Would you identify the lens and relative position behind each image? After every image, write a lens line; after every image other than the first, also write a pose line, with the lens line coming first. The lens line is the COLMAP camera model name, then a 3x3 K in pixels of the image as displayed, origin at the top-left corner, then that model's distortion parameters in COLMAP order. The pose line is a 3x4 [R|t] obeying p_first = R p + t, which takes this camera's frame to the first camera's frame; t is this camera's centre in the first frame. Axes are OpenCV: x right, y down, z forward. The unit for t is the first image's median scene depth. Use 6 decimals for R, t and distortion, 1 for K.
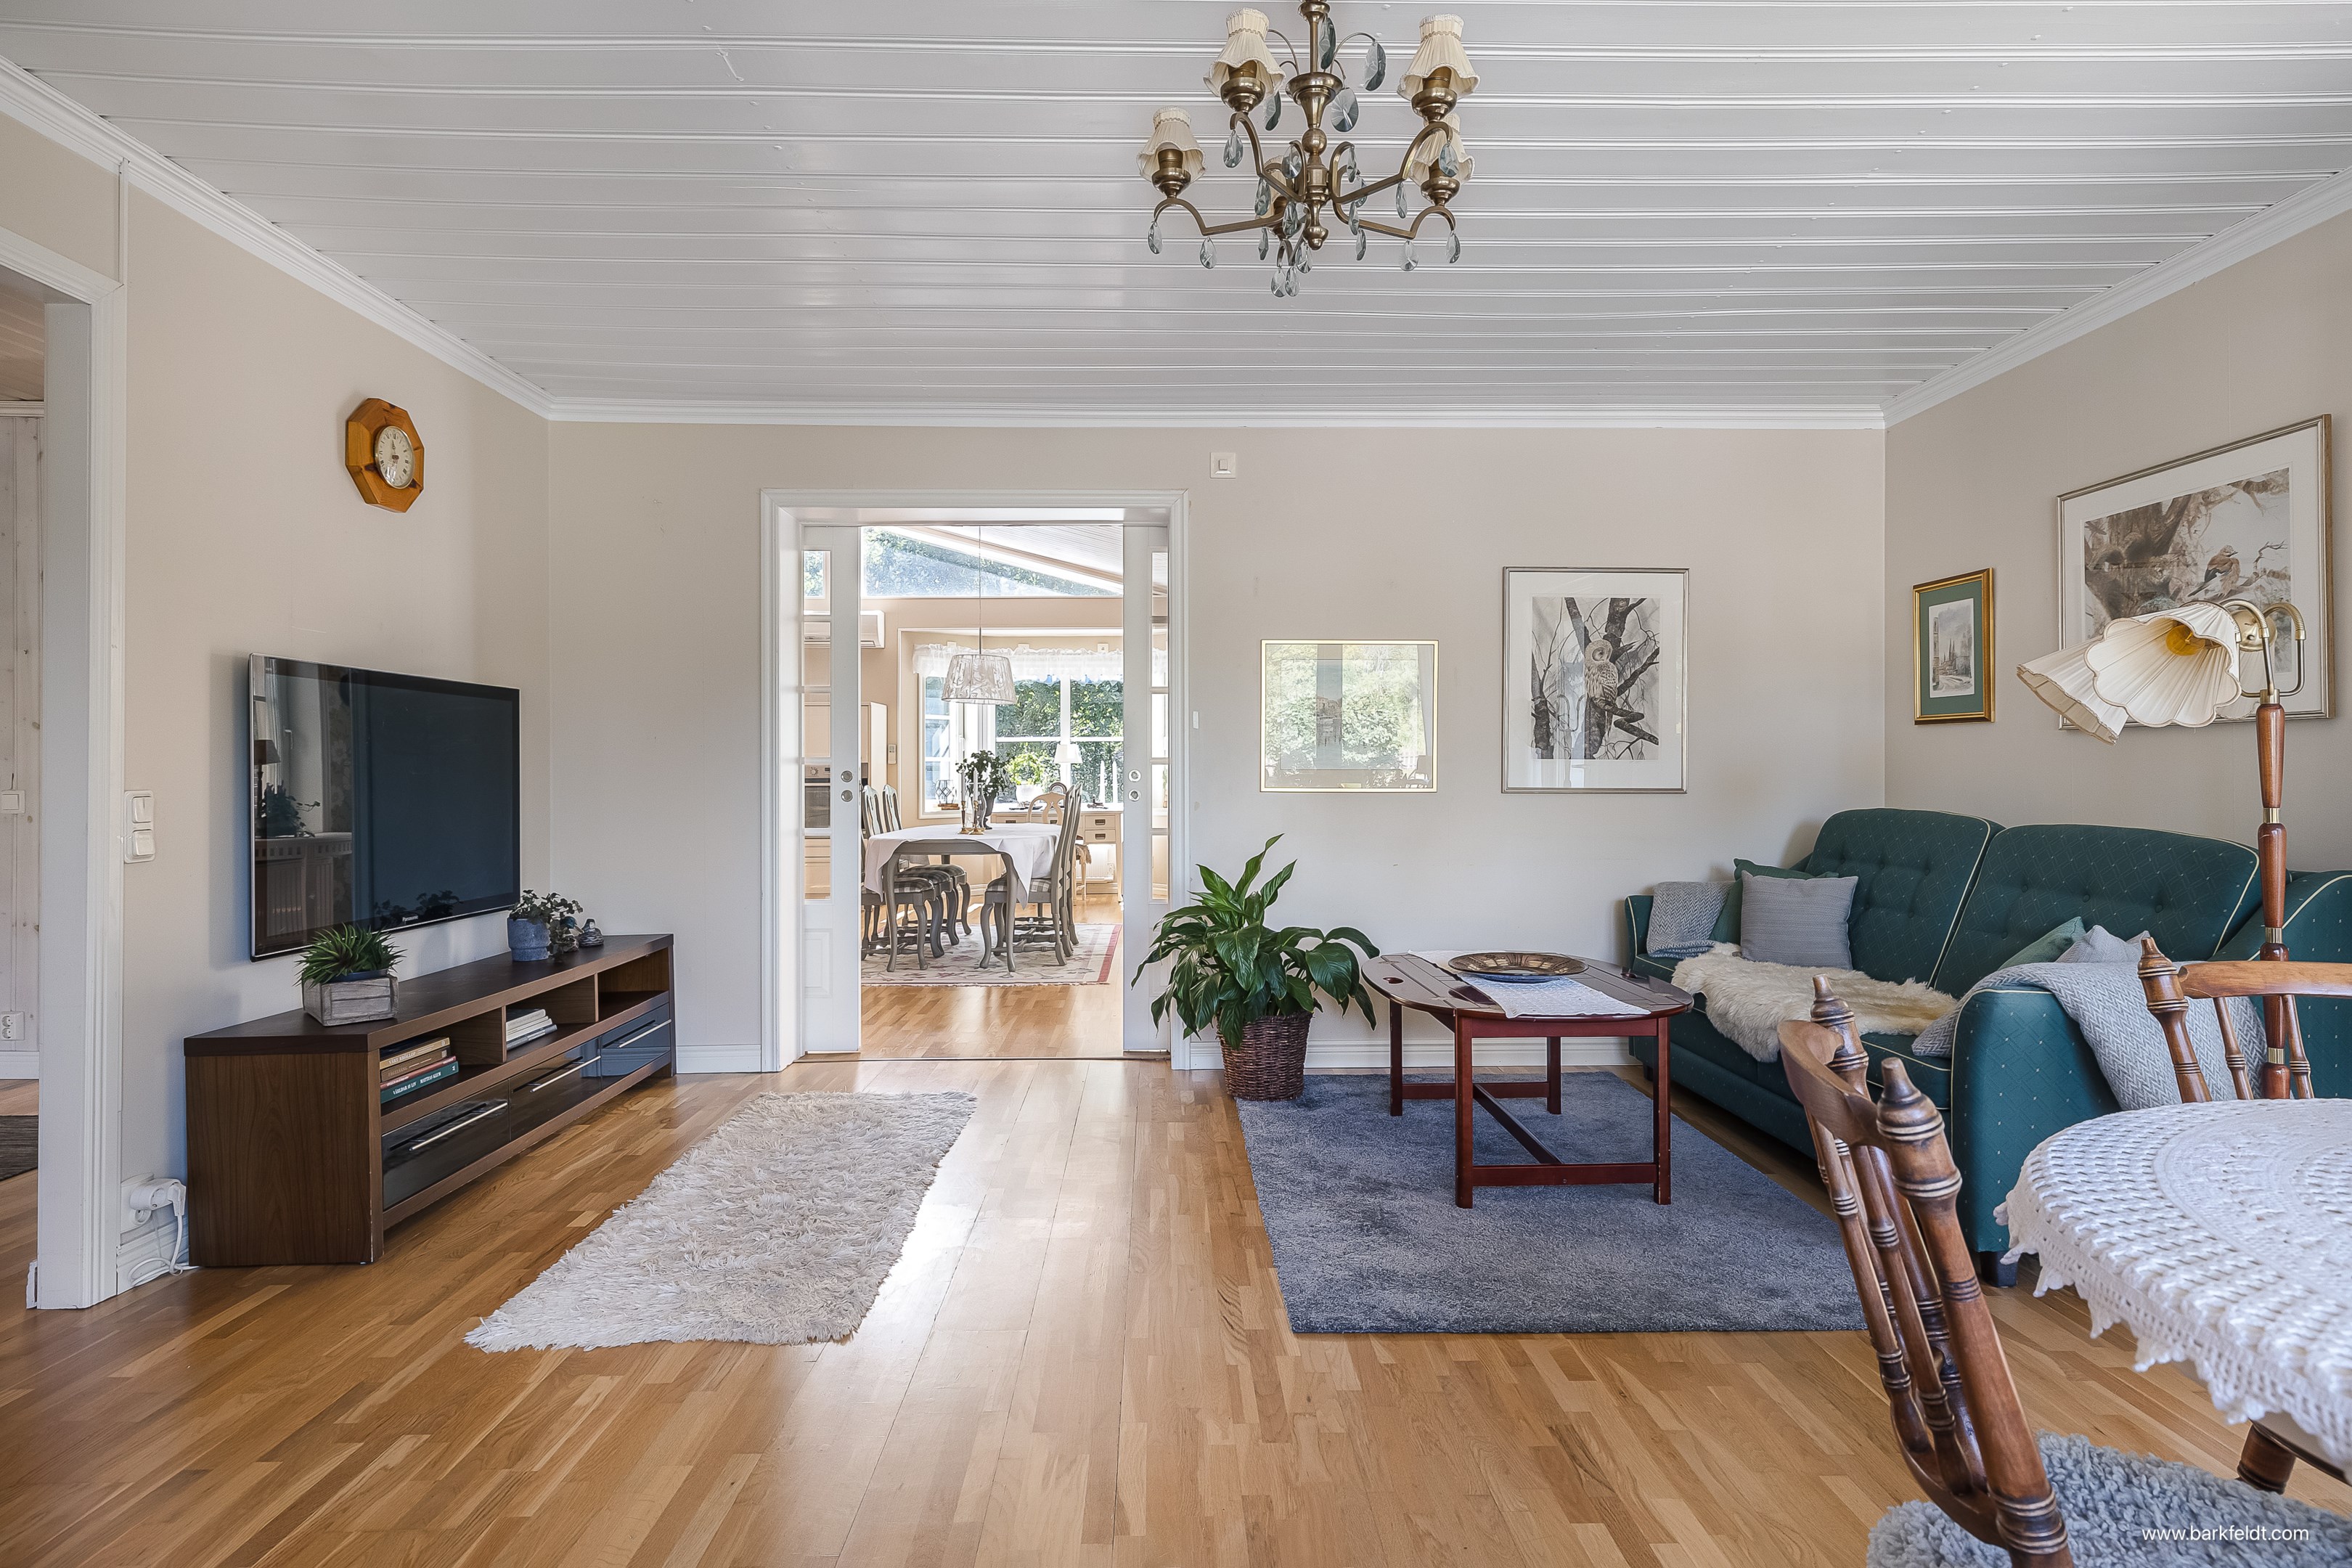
lens RADIAL K [[1229.1, 0, 1190.1], [0, 1229.1, 775.4], [0, 0, 1]] dist [-0.006127, 0.001535]
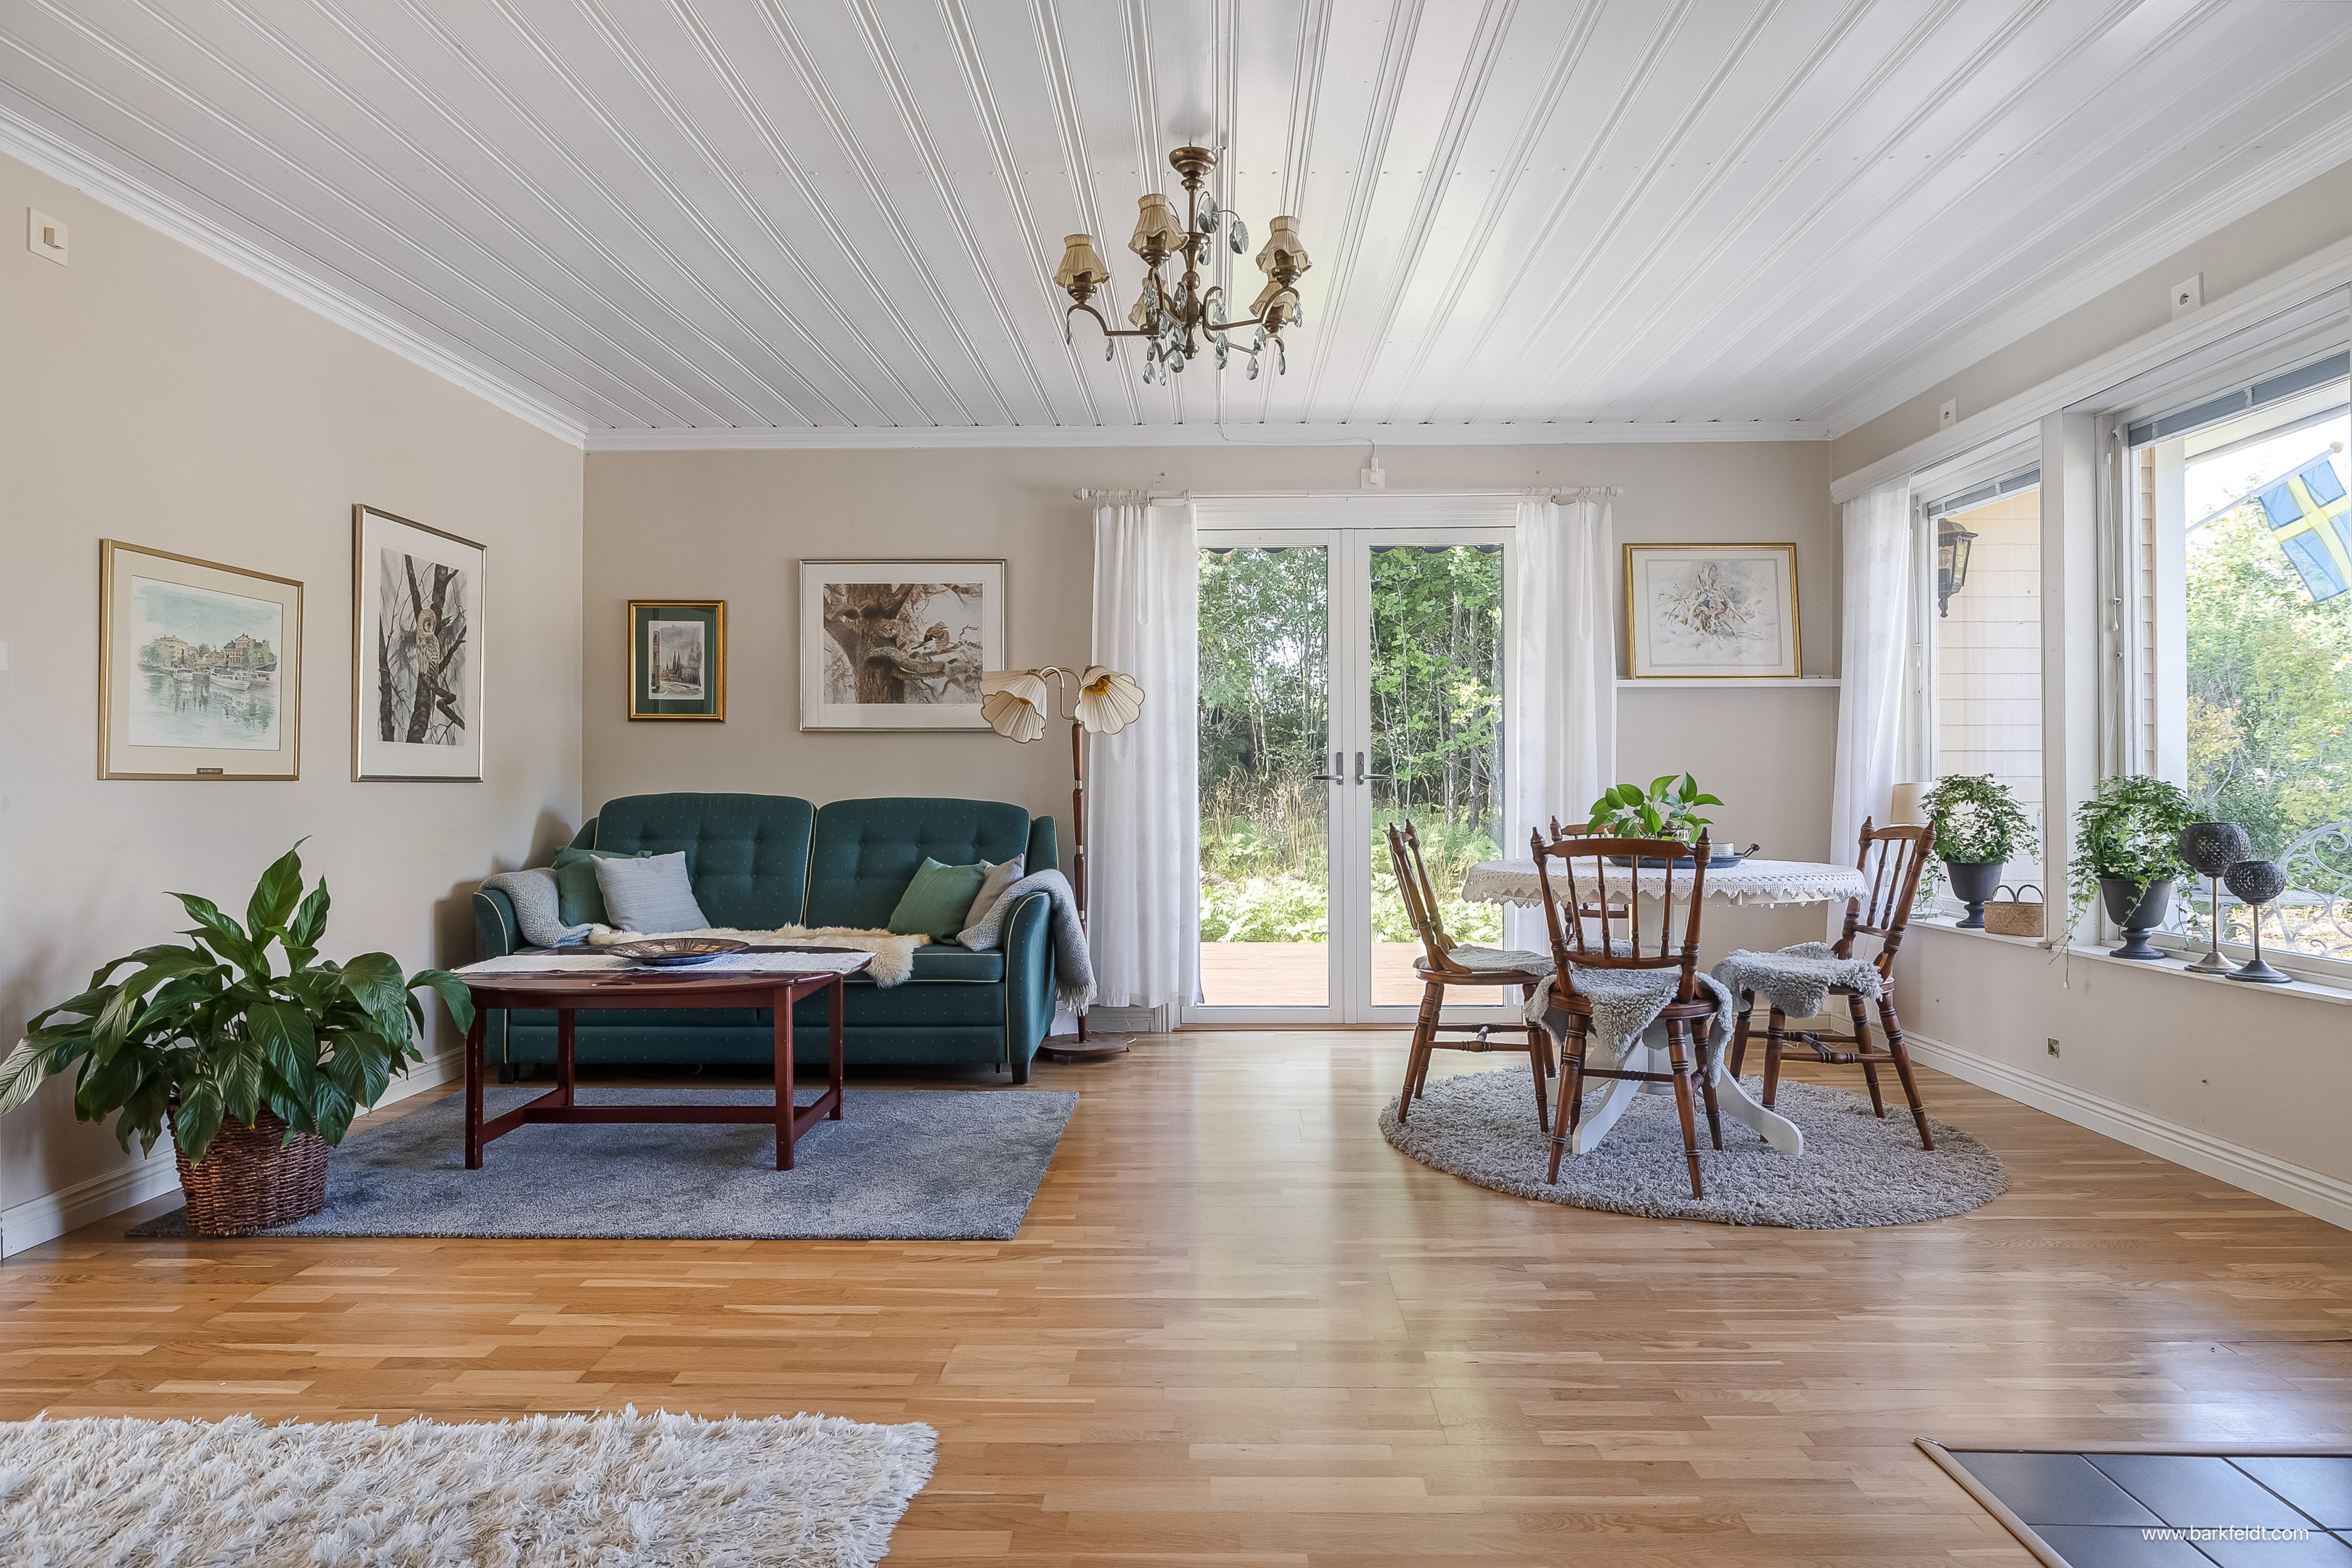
lens RADIAL K [[1304.1, 0, 1193.6], [0, 1304.1, 773.7], [0, 0, 1]] dist [0.003211, -0.001839]
pose [[0.046505, 0.006659, 0.998896, -0.605017], [0.003103, 0.999972, -0.006811, 0.017521], [-0.998913, 0.003417, 0.046483, 0.421399]]
